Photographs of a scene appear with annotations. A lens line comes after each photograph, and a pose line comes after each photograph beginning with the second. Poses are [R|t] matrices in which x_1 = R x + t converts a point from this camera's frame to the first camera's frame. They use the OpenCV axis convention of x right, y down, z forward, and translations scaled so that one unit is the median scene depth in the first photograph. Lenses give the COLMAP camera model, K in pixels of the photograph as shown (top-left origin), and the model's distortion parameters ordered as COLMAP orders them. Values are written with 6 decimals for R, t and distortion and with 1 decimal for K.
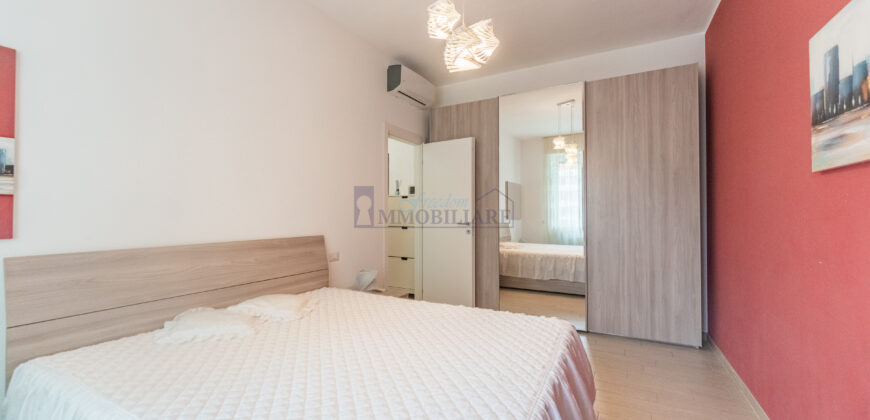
lens RADIAL K [[344.9, 0, 432.9], [0, 344.9, 210.9], [0, 0, 1]] dist [0.001854, -0.000244]
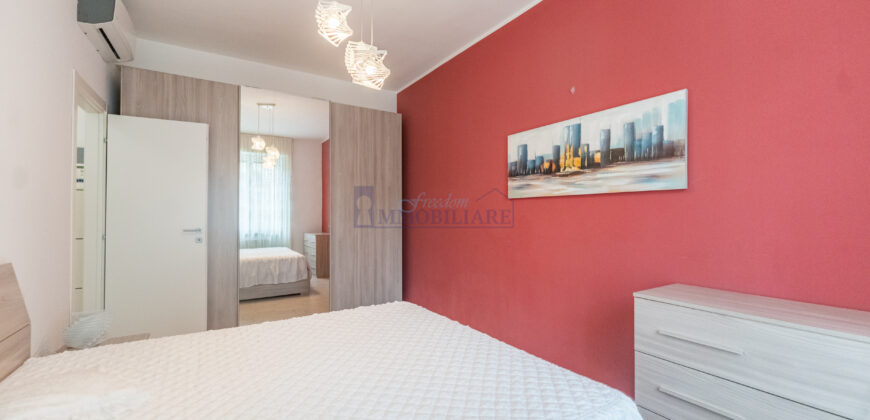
lens RADIAL K [[344.9, 0, 432.9], [0, 344.9, 210.9], [0, 0, 1]] dist [0.001854, -0.000244]
pose [[0.486297, 0.011741, 0.873715, -0.423077], [-0.009109, 0.999924, -0.008368, -0.007146], [-0.873746, -0.003889, 0.486366, 0.167751]]
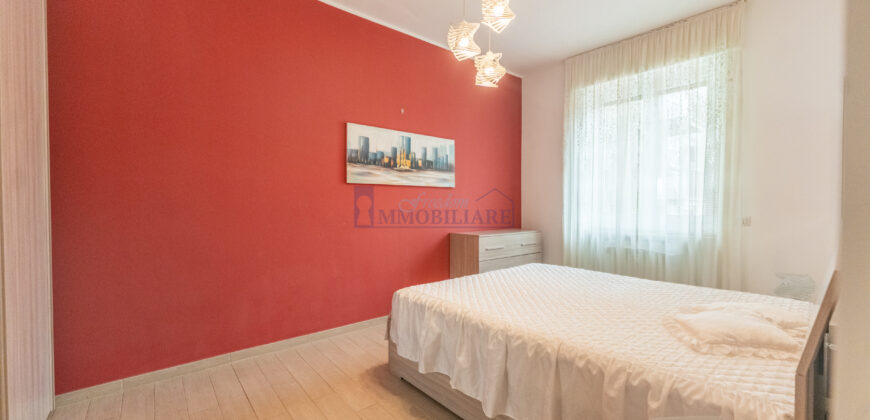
lens RADIAL K [[344.9, 0, 432.9], [0, 344.9, 210.9], [0, 0, 1]] dist [0.001854, -0.000244]
pose [[-0.924832, -0.011381, 0.380206, -0.109918], [-0.006395, 0.999876, 0.014376, 0.013695], [-0.380322, 0.010864, -0.924790, 1.249123]]
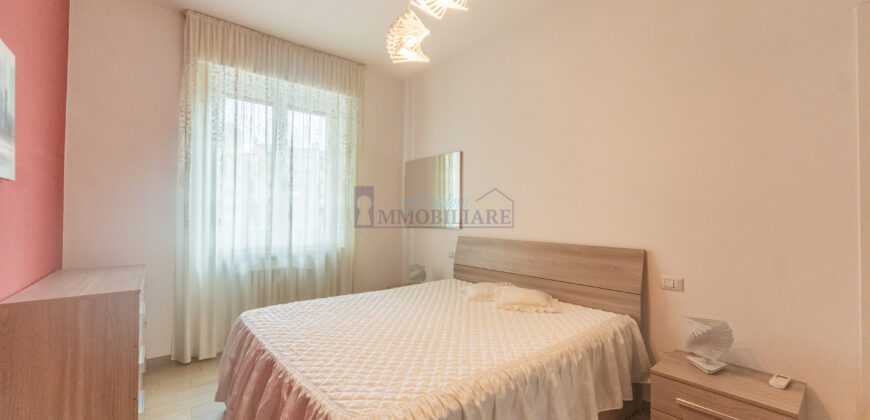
lens RADIAL K [[344.9, 0, 432.9], [0, 344.9, 210.9], [0, 0, 1]] dist [0.001854, -0.000244]
pose [[-0.384013, -0.017201, -0.923167, 0.498021], [0.003251, 0.999795, -0.019981, -0.000364], [0.923322, -0.010674, -0.383879, 0.773537]]
